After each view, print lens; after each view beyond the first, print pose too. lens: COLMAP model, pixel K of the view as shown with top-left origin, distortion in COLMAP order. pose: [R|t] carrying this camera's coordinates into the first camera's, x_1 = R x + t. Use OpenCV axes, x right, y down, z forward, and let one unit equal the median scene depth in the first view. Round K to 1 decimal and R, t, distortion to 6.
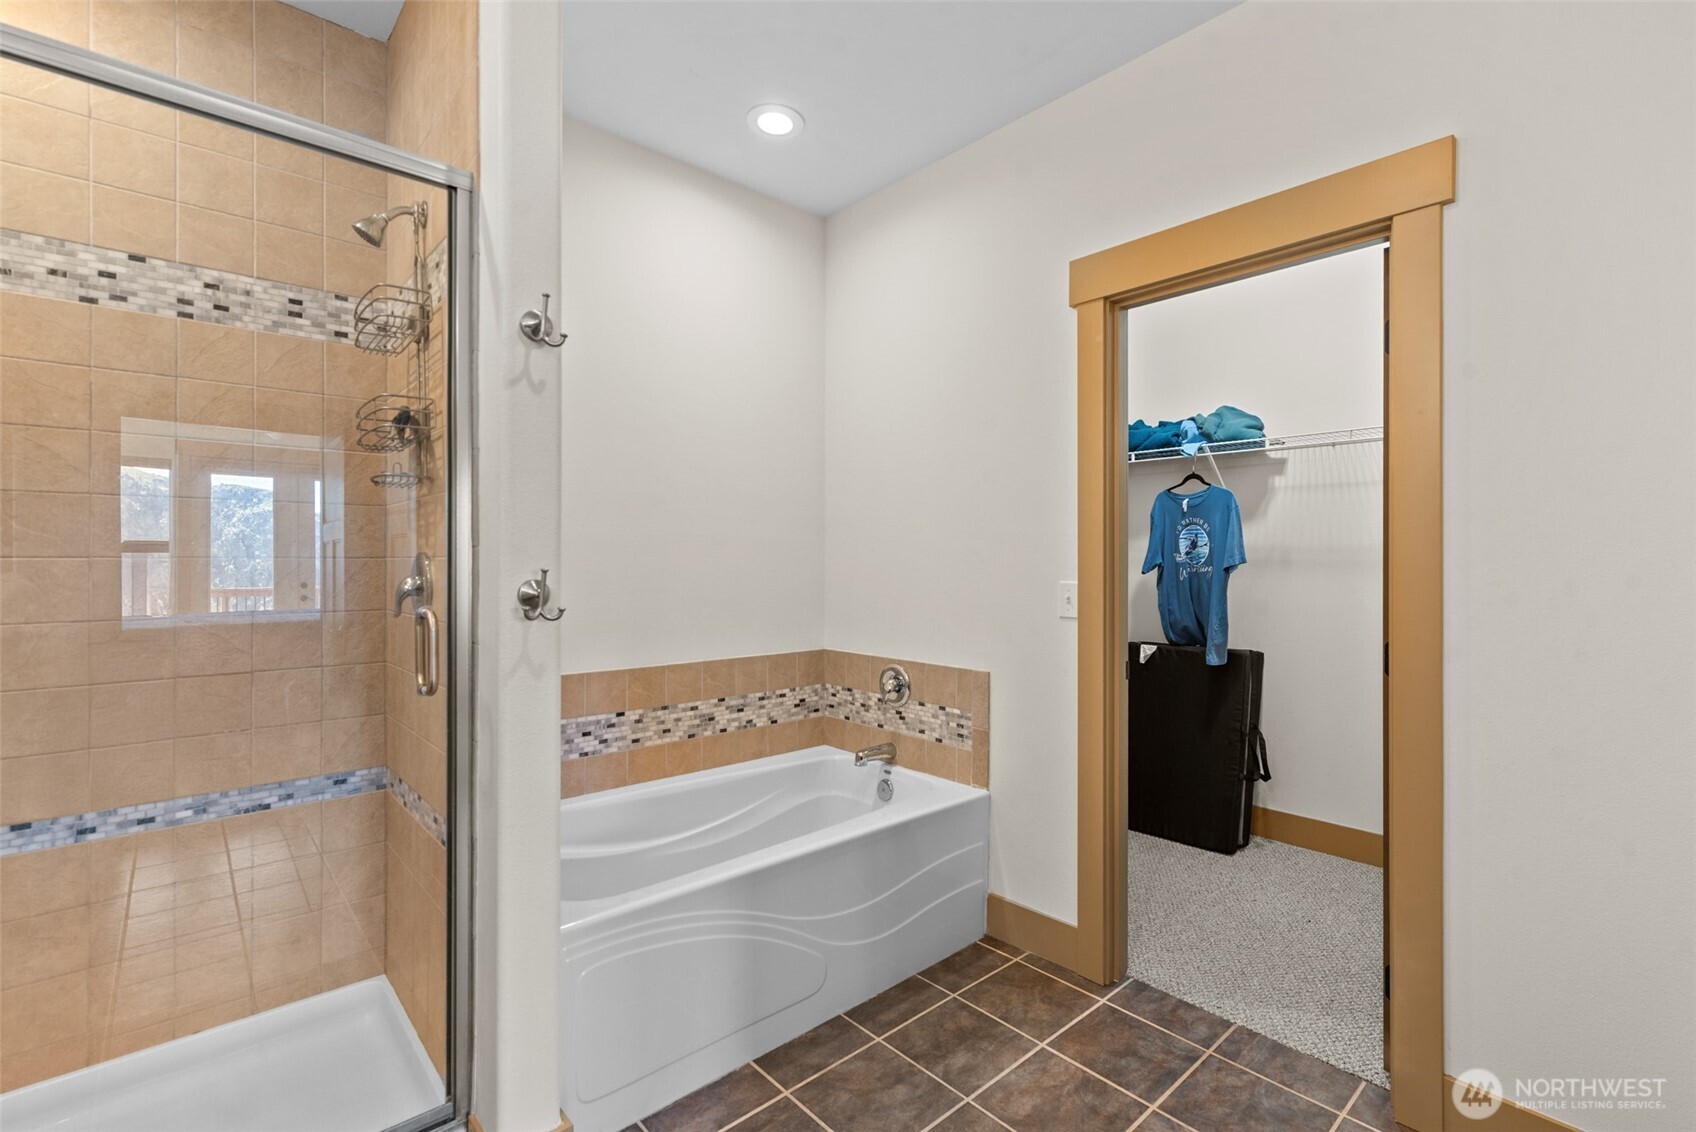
lens RADIAL K [[737.9, 0, 858.7], [0, 737.9, 568.3], [0, 0, 1]] dist [0.003716, -0.007537]
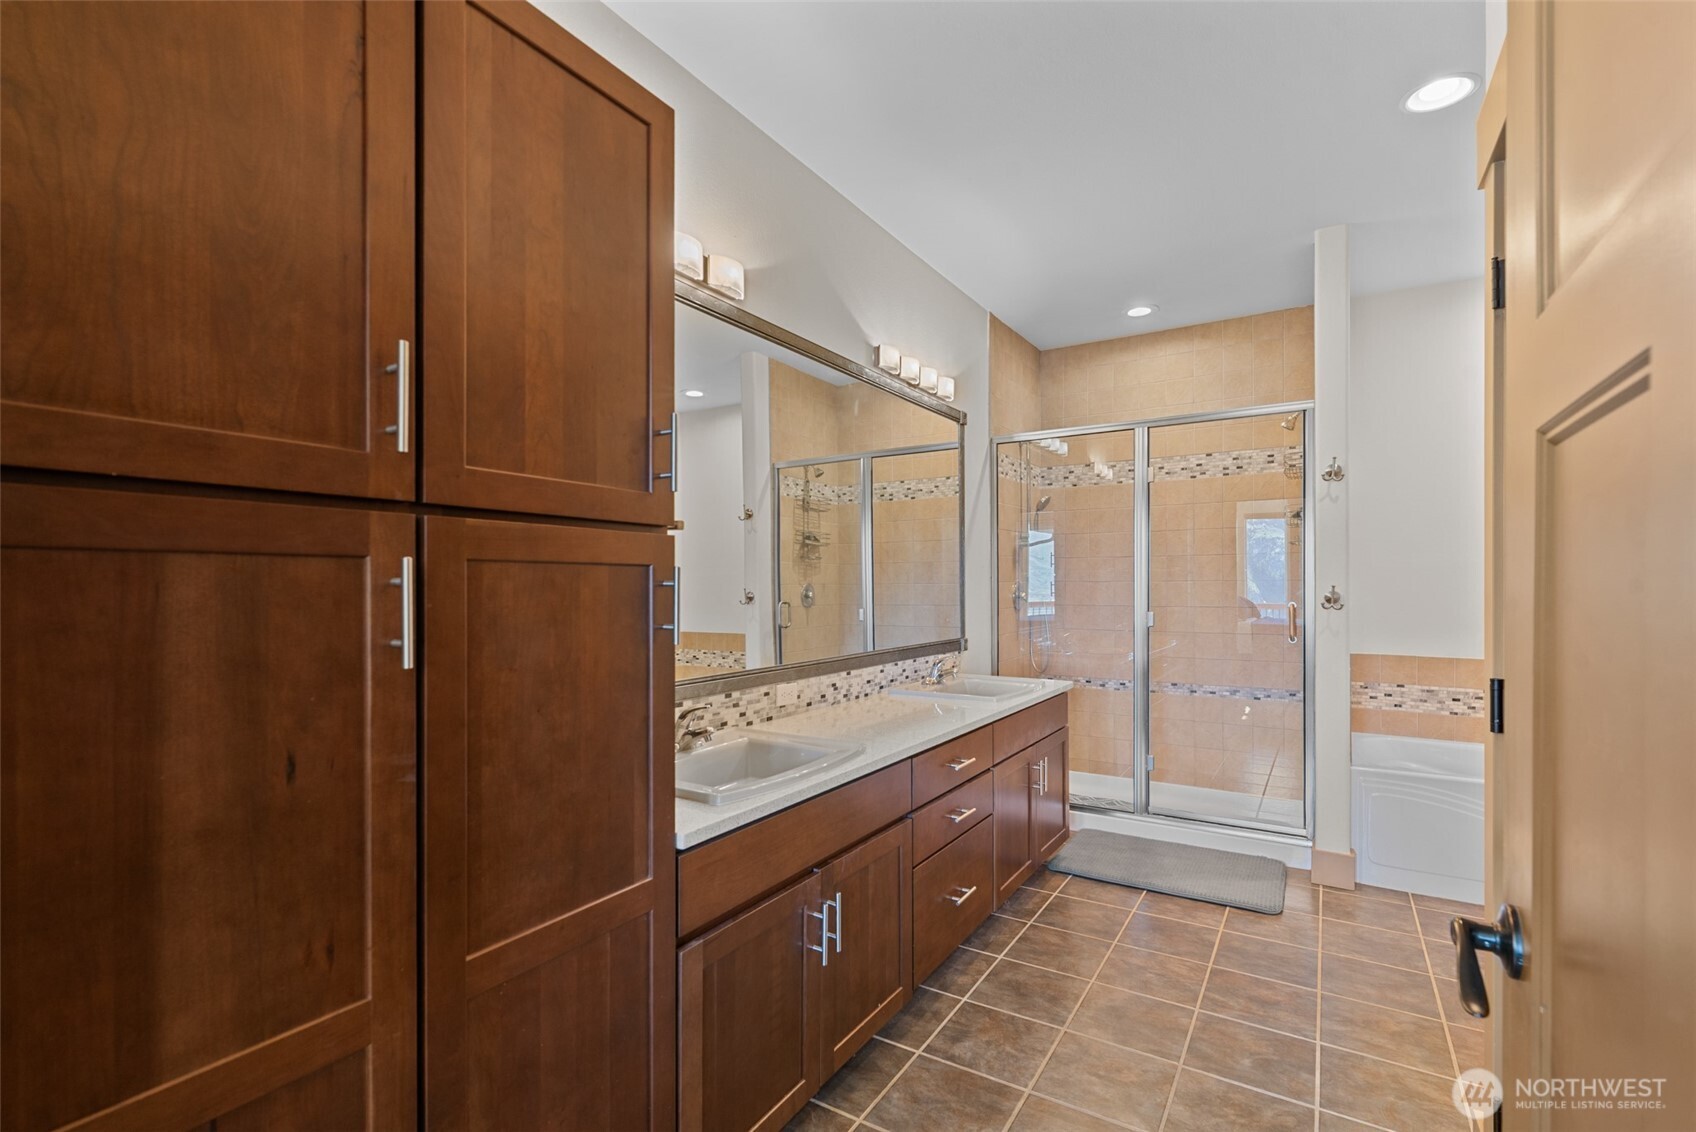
lens RADIAL K [[737.9, 0, 858.7], [0, 737.9, 568.3], [0, 0, 1]] dist [0.003716, -0.007537]
pose [[0.258708, -0.024601, -0.965642, 0.996465], [-0.001547, 0.999664, -0.025882, 0.007763], [0.965954, 0.008190, 0.258583, -0.692470]]
